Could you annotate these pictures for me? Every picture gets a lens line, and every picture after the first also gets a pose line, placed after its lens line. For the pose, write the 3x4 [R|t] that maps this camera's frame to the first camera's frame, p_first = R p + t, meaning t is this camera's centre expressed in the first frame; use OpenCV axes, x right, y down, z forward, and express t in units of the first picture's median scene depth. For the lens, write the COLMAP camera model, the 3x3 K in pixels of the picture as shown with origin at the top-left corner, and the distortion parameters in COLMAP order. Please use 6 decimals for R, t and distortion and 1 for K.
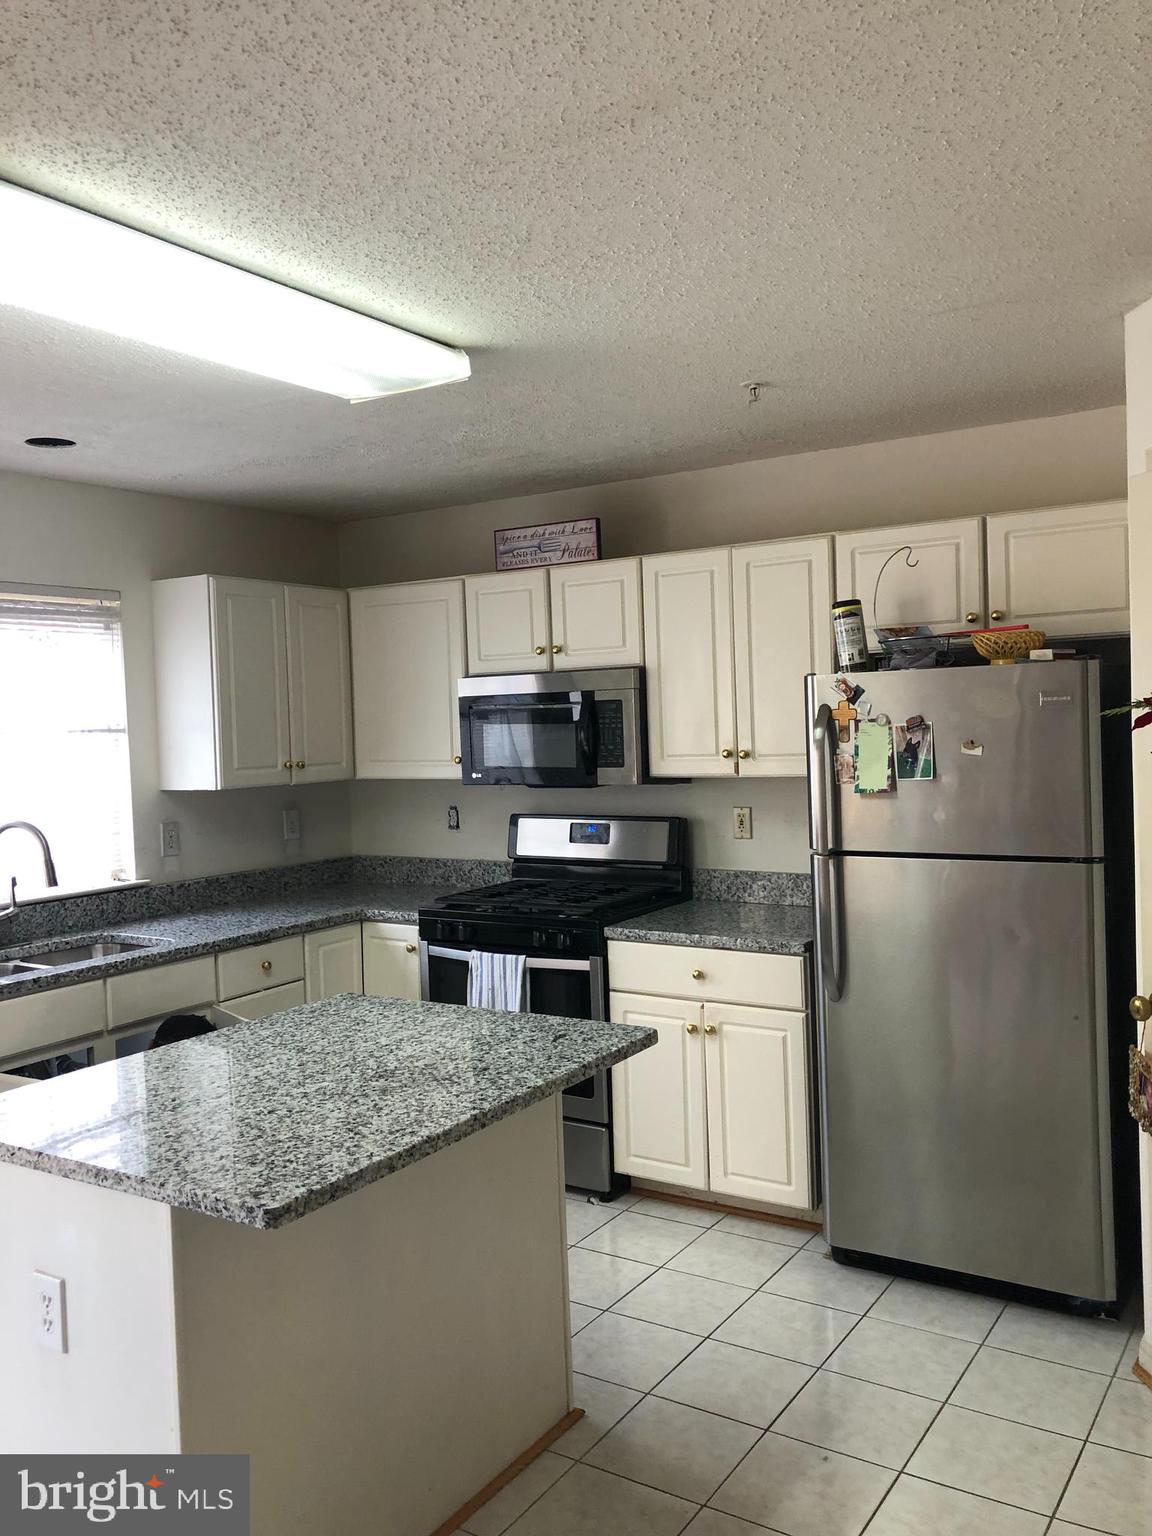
lens RADIAL K [[1274.7, 0, 568.3], [0, 1274.7, 775.2], [0, 0, 1]] dist [0.034436, -0.028293]
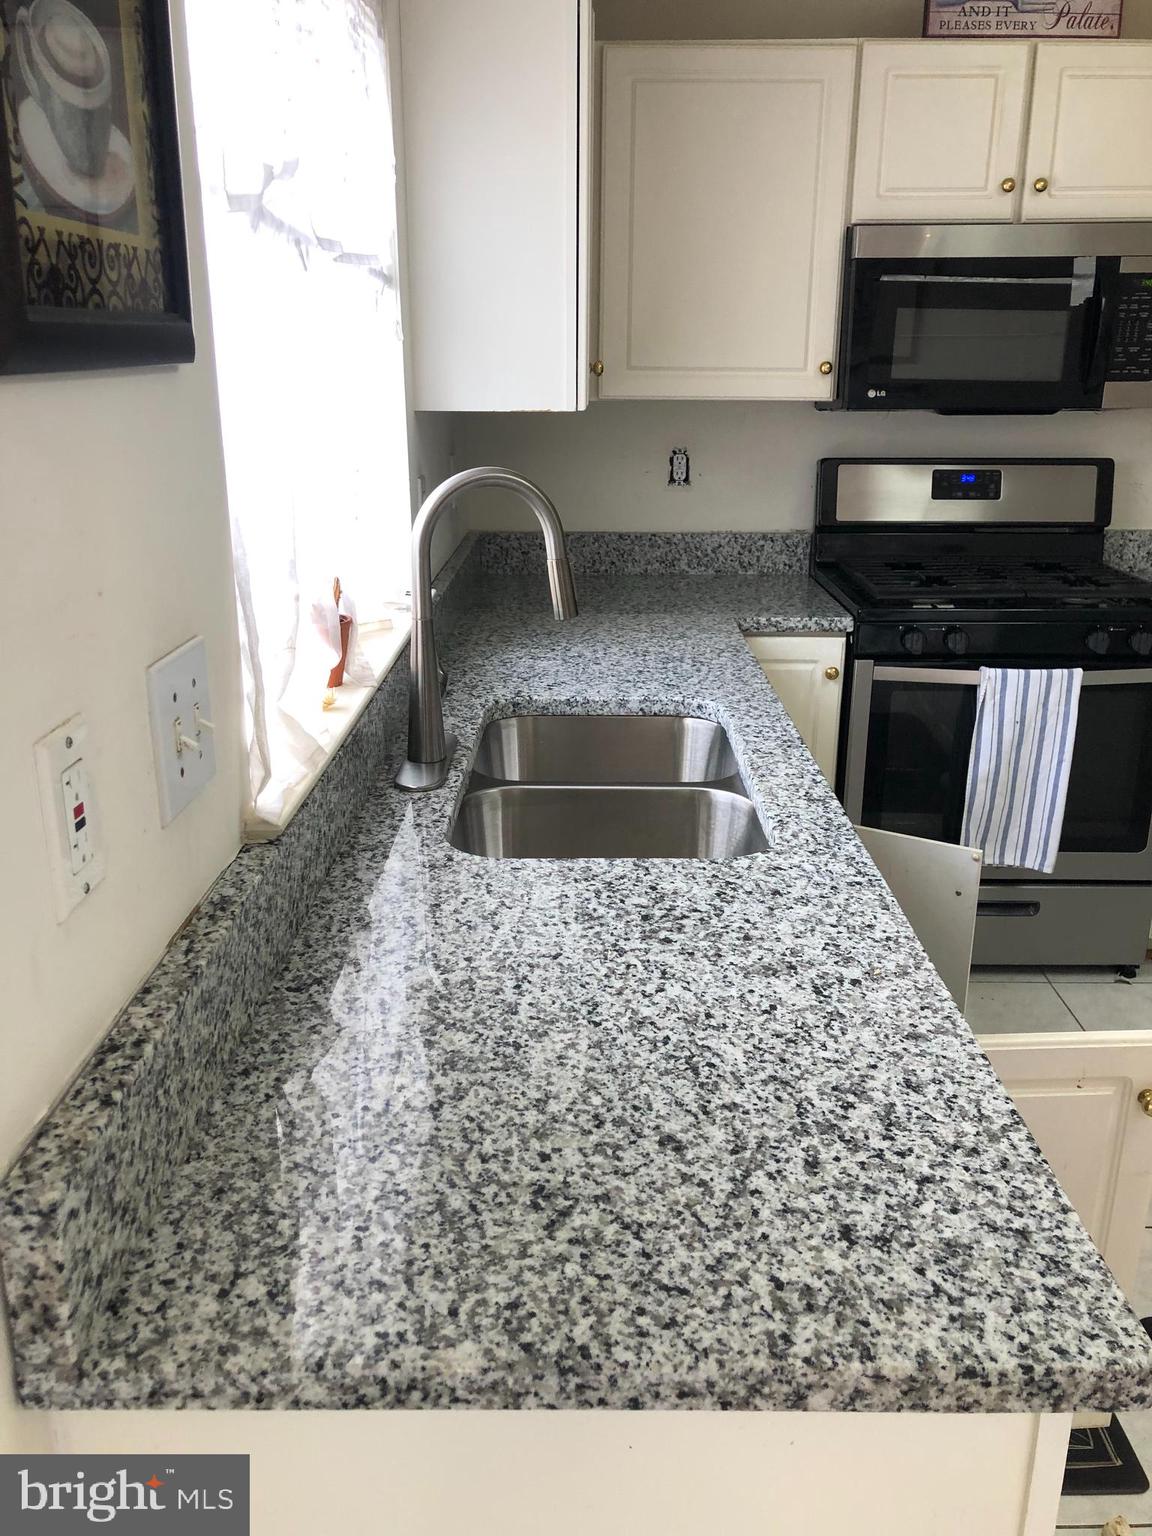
lens RADIAL K [[1274.7, 0, 578.5], [0, 1274.7, 767.6], [0, 0, 1]] dist [0.034436, -0.028293]
pose [[0.838777, -0.133252, 0.527918, -0.586003], [-0.002684, 0.968567, 0.248740, 0.023594], [-0.544469, -0.210054, 0.812053, 0.554212]]
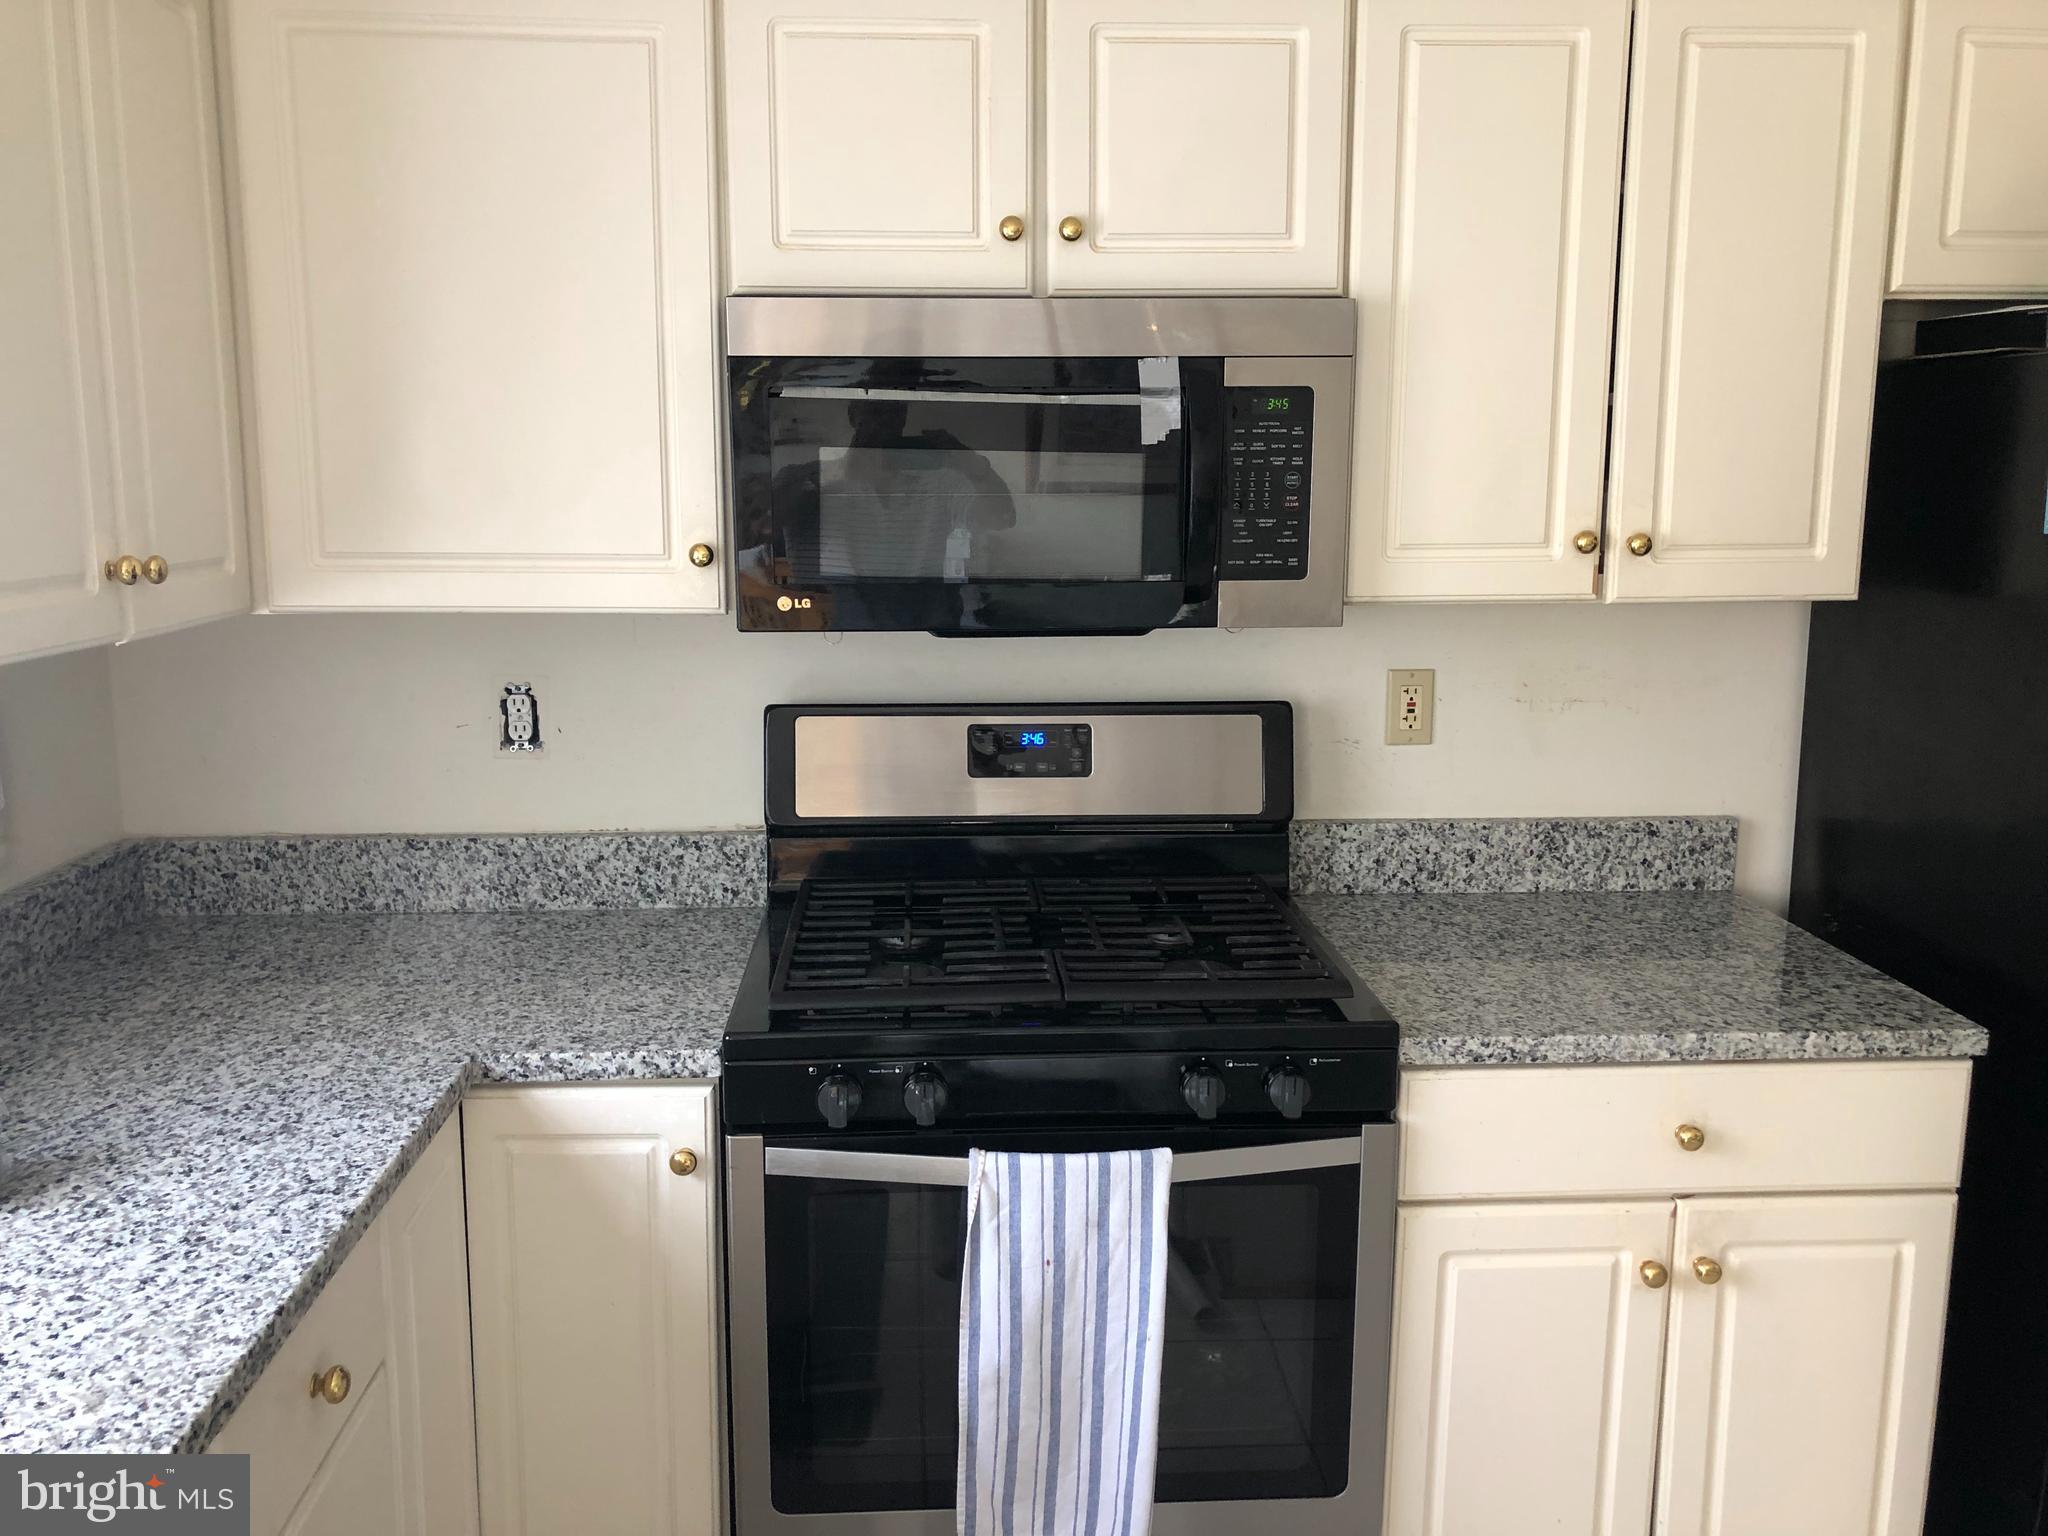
lens RADIAL K [[1699.6, 0, 1010.6], [0, 1699.6, 757.7], [0, 0, 1]] dist [0.034436, -0.028293]
pose [[0.804197, -0.070209, 0.590202, -0.306306], [0.001746, 0.993273, 0.115779, -0.011265], [-0.594361, -0.092079, 0.798910, 0.641717]]
